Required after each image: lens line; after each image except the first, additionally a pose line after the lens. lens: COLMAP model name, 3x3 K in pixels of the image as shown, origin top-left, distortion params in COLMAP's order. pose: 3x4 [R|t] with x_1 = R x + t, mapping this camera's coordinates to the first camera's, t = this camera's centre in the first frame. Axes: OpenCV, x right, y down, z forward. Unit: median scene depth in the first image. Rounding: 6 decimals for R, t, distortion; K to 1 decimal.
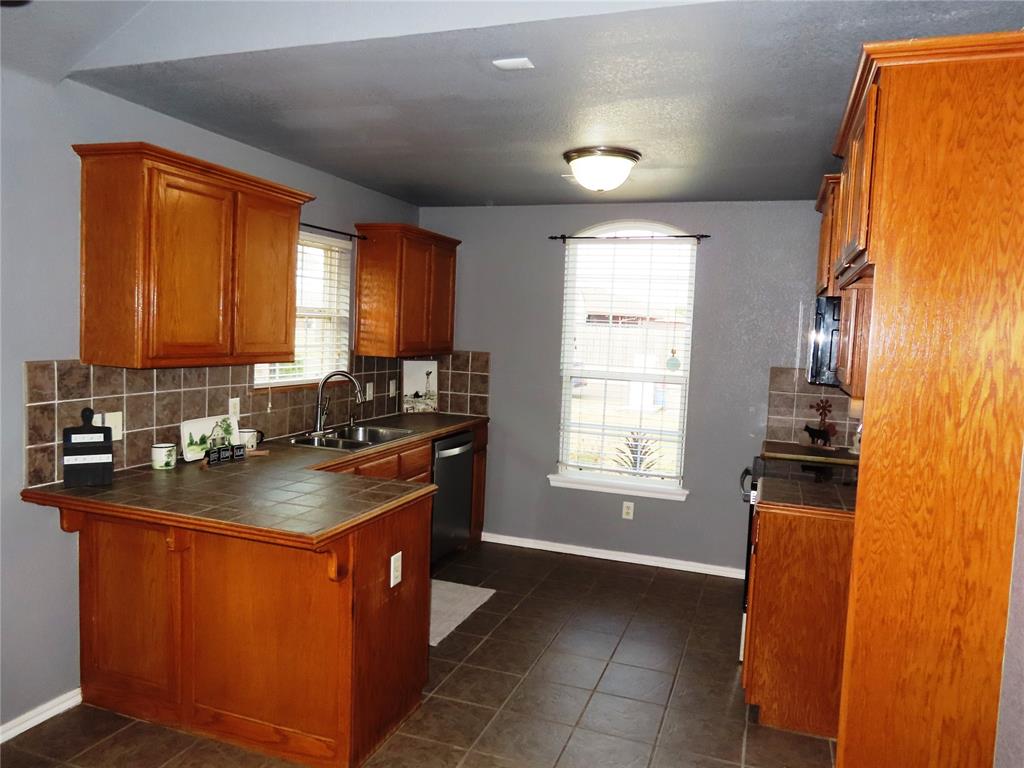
lens RADIAL K [[730.2, 0, 513.7], [0, 730.2, 385.8], [0, 0, 1]] dist [-0.013781, 0.015767]
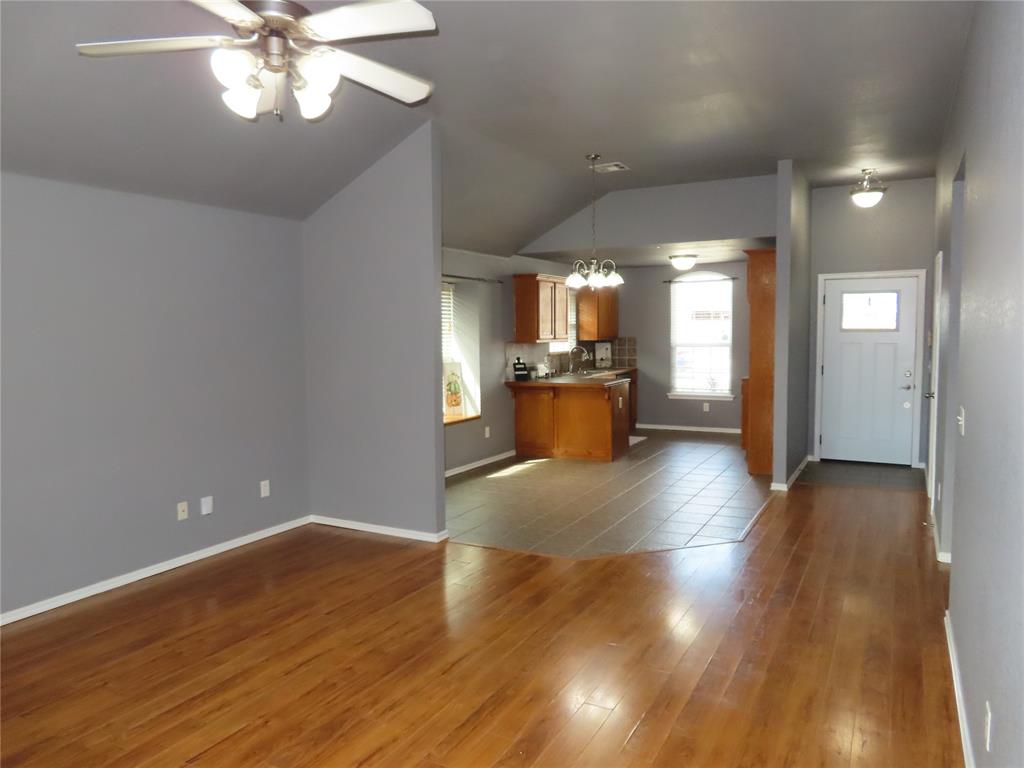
lens RADIAL K [[730.2, 0, 514.8], [0, 730.2, 389.6], [0, 0, 1]] dist [-0.013781, 0.015767]
pose [[0.988276, -0.042515, -0.146642, -0.092897], [0.043088, 0.999071, 0.000734, 0.107384], [0.146475, -0.007044, 0.989189, -1.364709]]
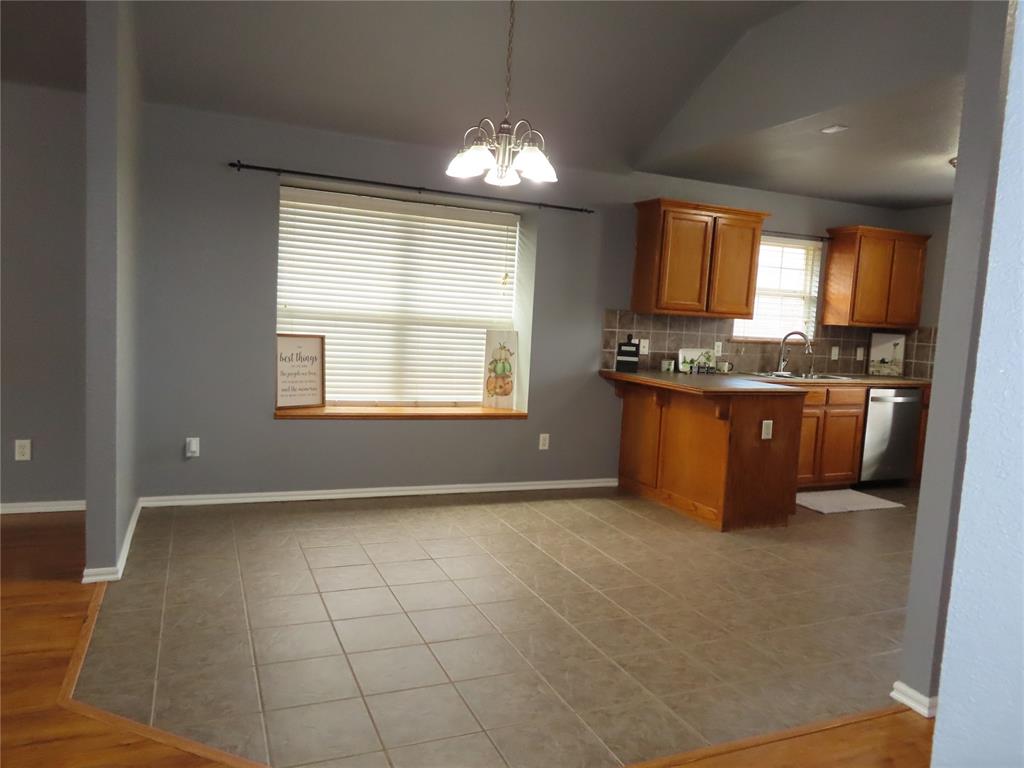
lens RADIAL K [[730.2, 0, 510.4], [0, 730.2, 386.1], [0, 0, 1]] dist [-0.013781, 0.015767]
pose [[0.681809, 0.064836, -0.728652, 0.418557], [-0.081560, 0.996592, 0.012360, 0.111832], [0.726970, 0.051002, 0.684773, -0.382122]]
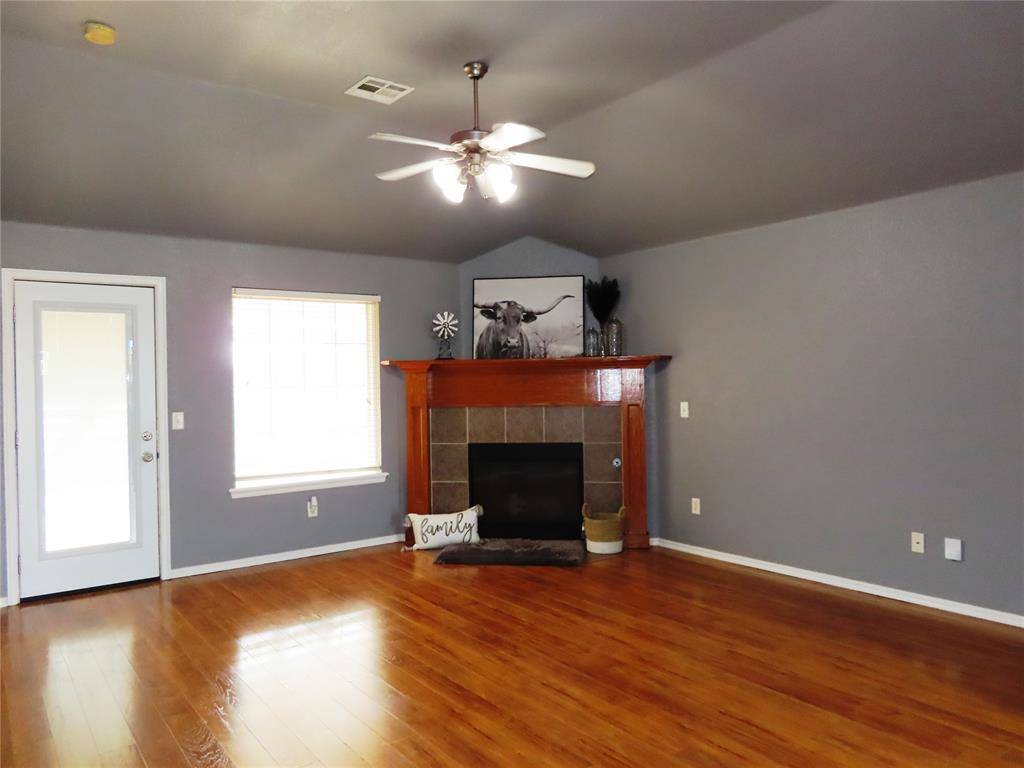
lens RADIAL K [[730.2, 0, 512.9], [0, 730.2, 383.0], [0, 0, 1]] dist [-0.013781, 0.015767]
pose [[-0.557240, -0.034279, -0.829644, 0.355072], [-0.070033, 0.997528, 0.005823, 0.089677], [0.827393, 0.061347, -0.558263, -0.263643]]
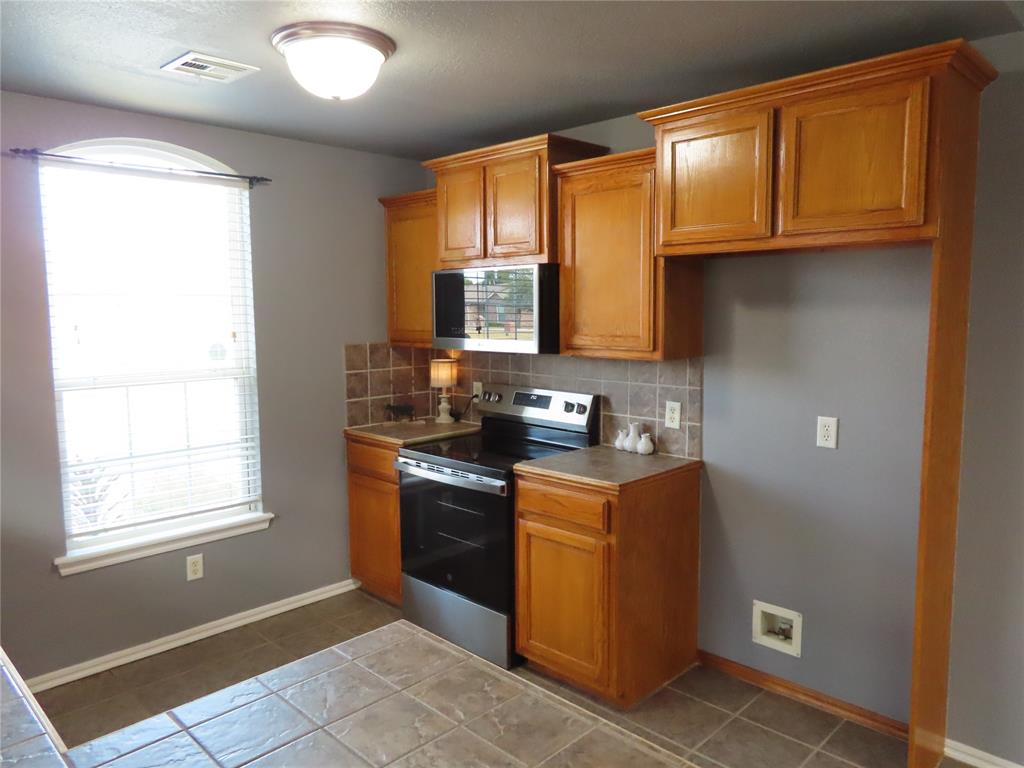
lens RADIAL K [[730.2, 0, 515.3], [0, 730.2, 392.3], [0, 0, 1]] dist [-0.013781, 0.015767]
pose [[0.420471, -0.152207, 0.894448, -0.360877], [0.095918, 0.987761, 0.122996, -0.059409], [-0.902222, 0.034077, 0.429924, 0.478082]]
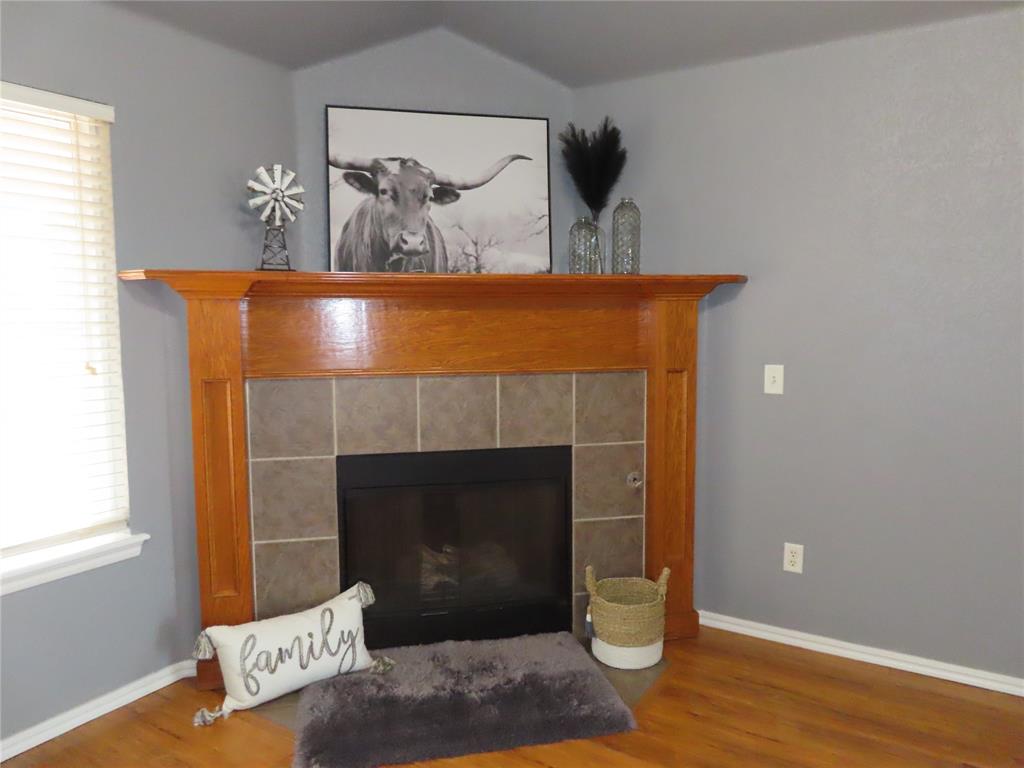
lens RADIAL K [[730.2, 0, 508.9], [0, 730.2, 381.3], [0, 0, 1]] dist [-0.013781, 0.015767]
pose [[-0.224457, 0.041549, -0.973598, -0.165470], [-0.076668, 0.995241, 0.060148, 0.102868], [0.971463, 0.088144, -0.220204, -0.820646]]
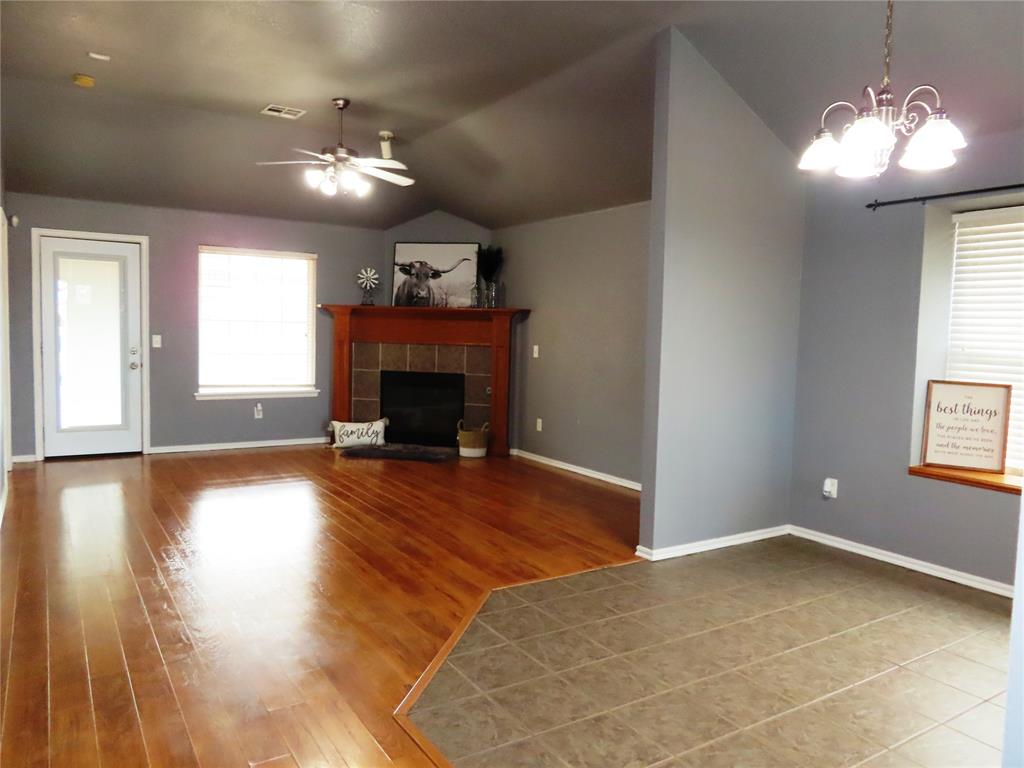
lens RADIAL K [[730.2, 0, 513.7], [0, 730.2, 382.6], [0, 0, 1]] dist [-0.013781, 0.015767]
pose [[-0.610836, -0.006584, -0.791730, 0.479534], [-0.114454, 0.990197, 0.080069, 0.065084], [0.783441, 0.139526, -0.605601, 0.260625]]
